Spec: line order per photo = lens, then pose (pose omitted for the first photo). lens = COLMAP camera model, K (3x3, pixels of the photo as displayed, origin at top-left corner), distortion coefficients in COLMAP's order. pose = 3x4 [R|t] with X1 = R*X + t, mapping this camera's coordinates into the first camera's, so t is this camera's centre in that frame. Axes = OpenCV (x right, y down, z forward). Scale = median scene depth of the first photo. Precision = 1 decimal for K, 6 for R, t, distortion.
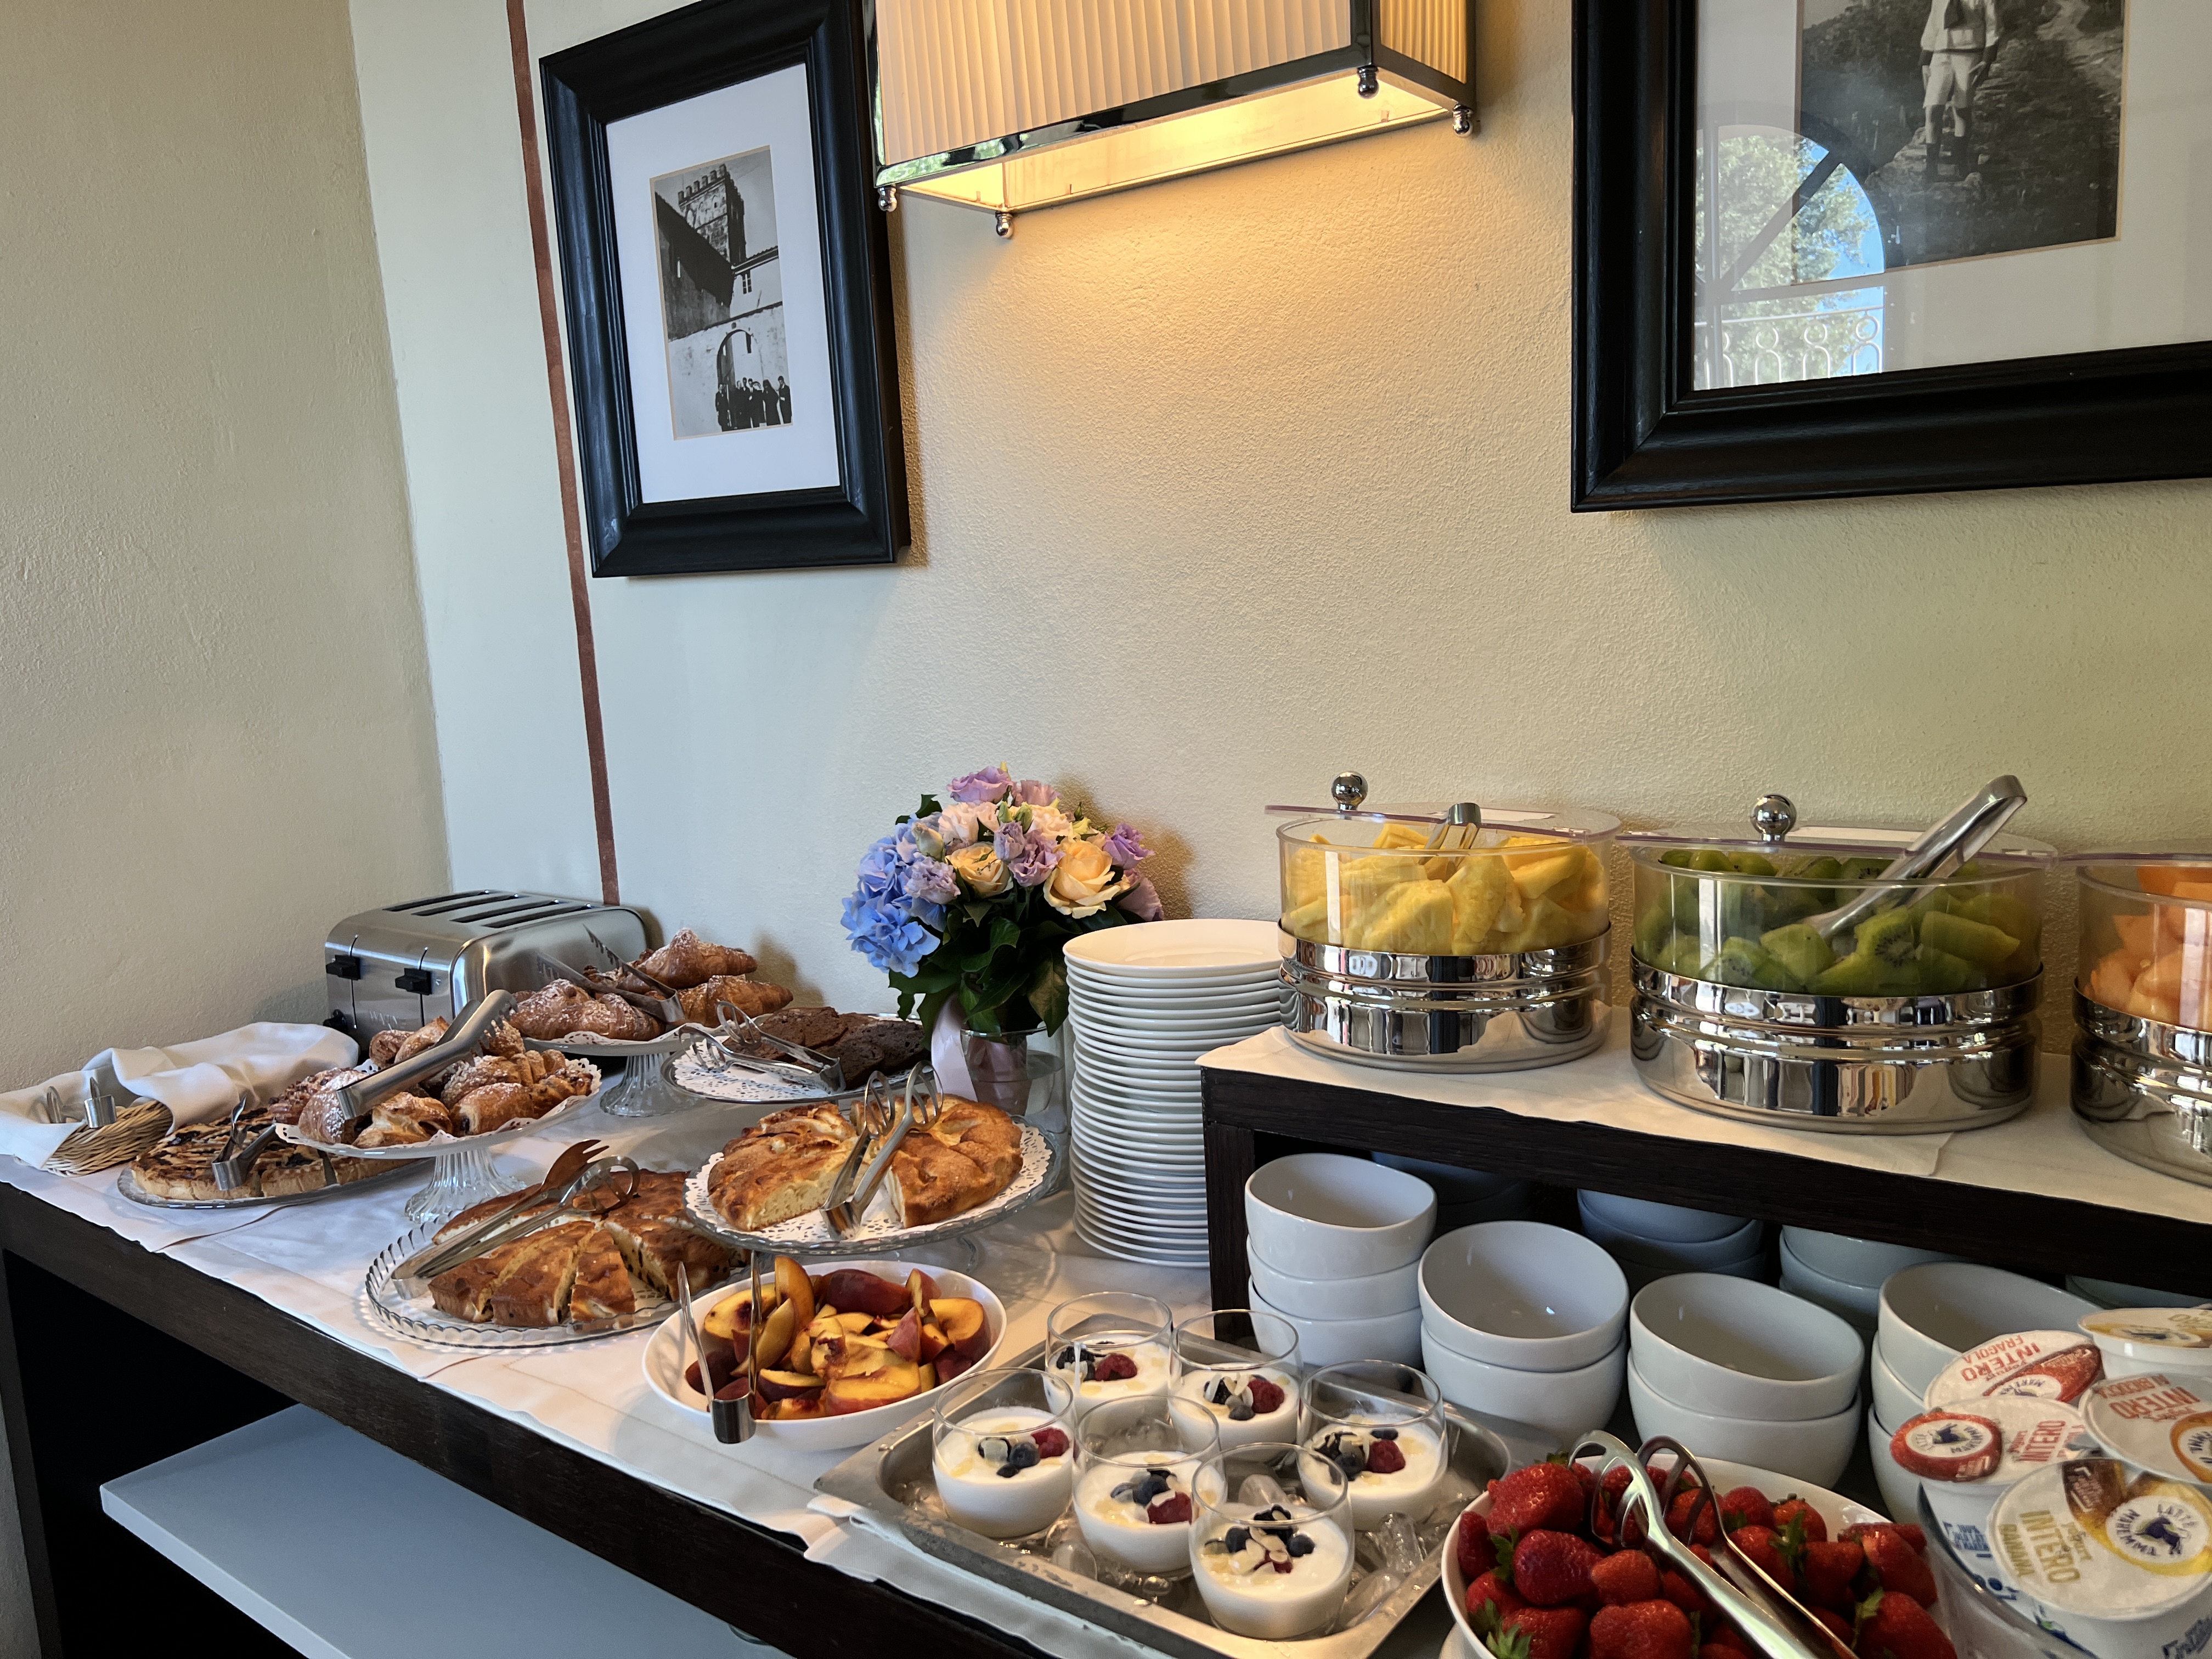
lens RADIAL K [[1669.7, 0, 1106.0], [0, 1669.7, 829.5], [0, 0, 1]] dist [0.069437, -0.102979]
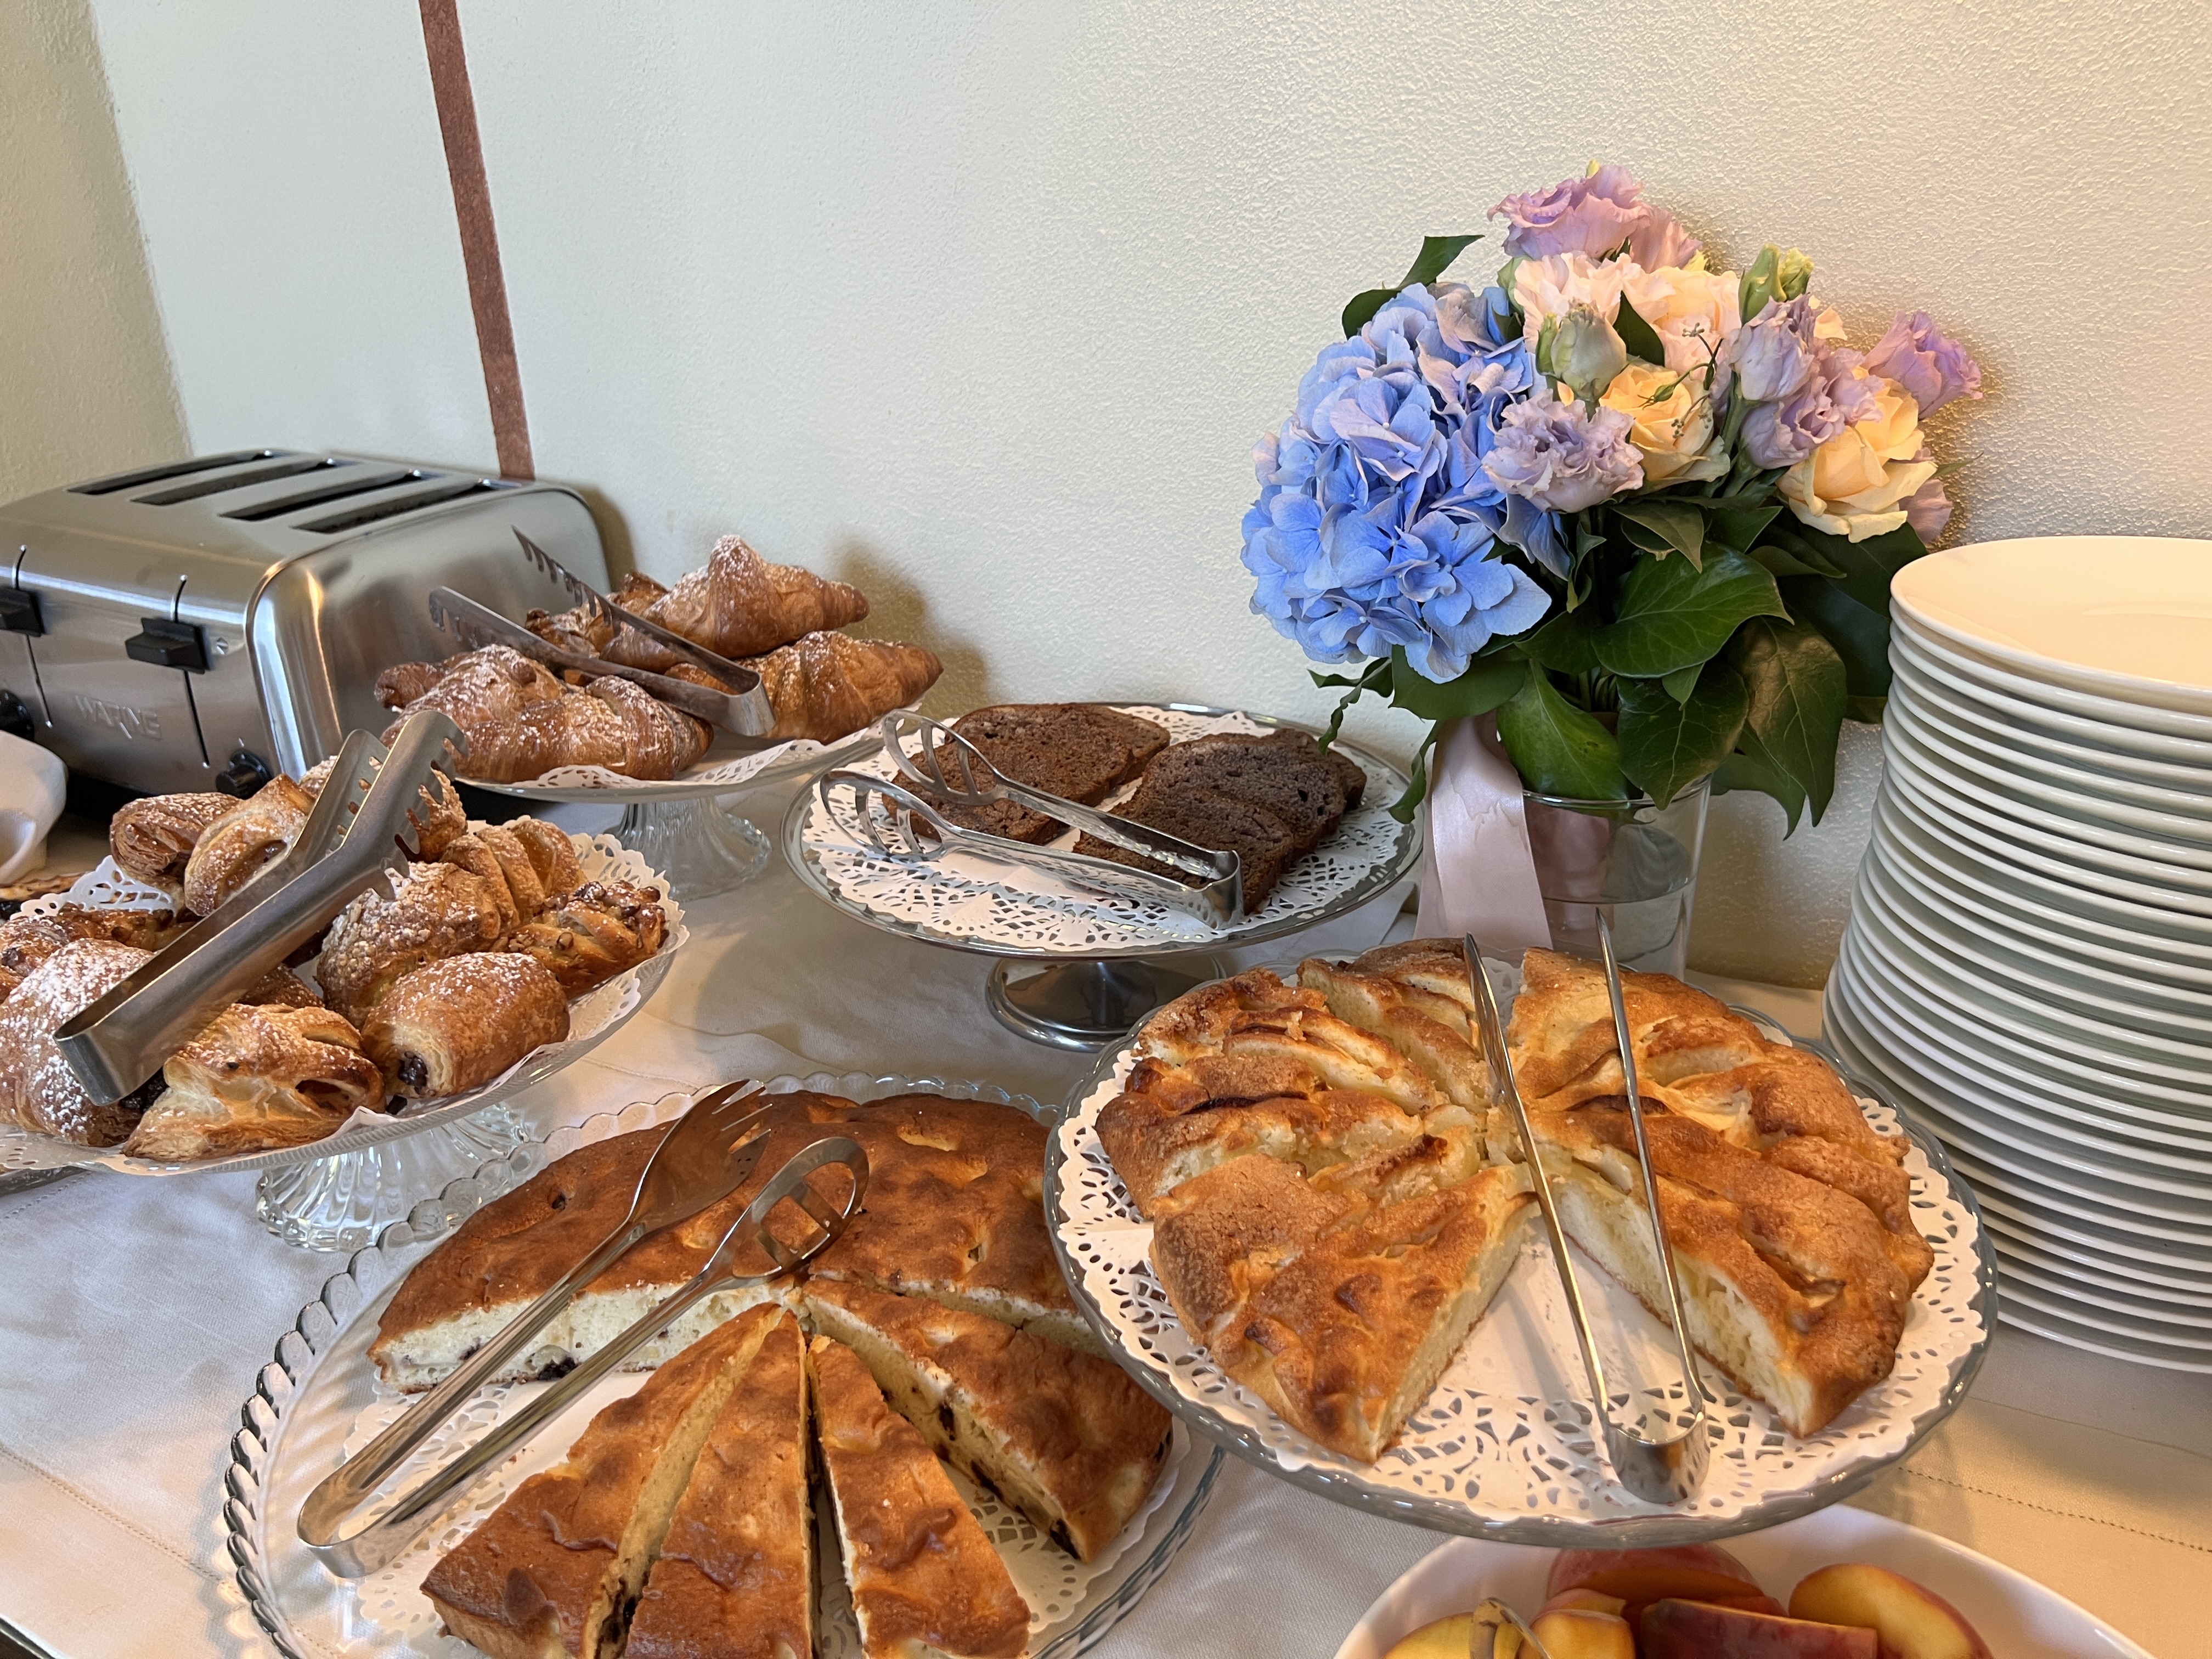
lens RADIAL K [[1669.7, 0, 1106.0], [0, 1669.7, 829.5], [0, 0, 1]] dist [0.069437, -0.102979]
pose [[0.988019, -0.031830, 0.151013, -0.248342], [-0.009527, 0.964054, 0.265536, 0.010369], [-0.154037, -0.263793, 0.952201, 0.546422]]
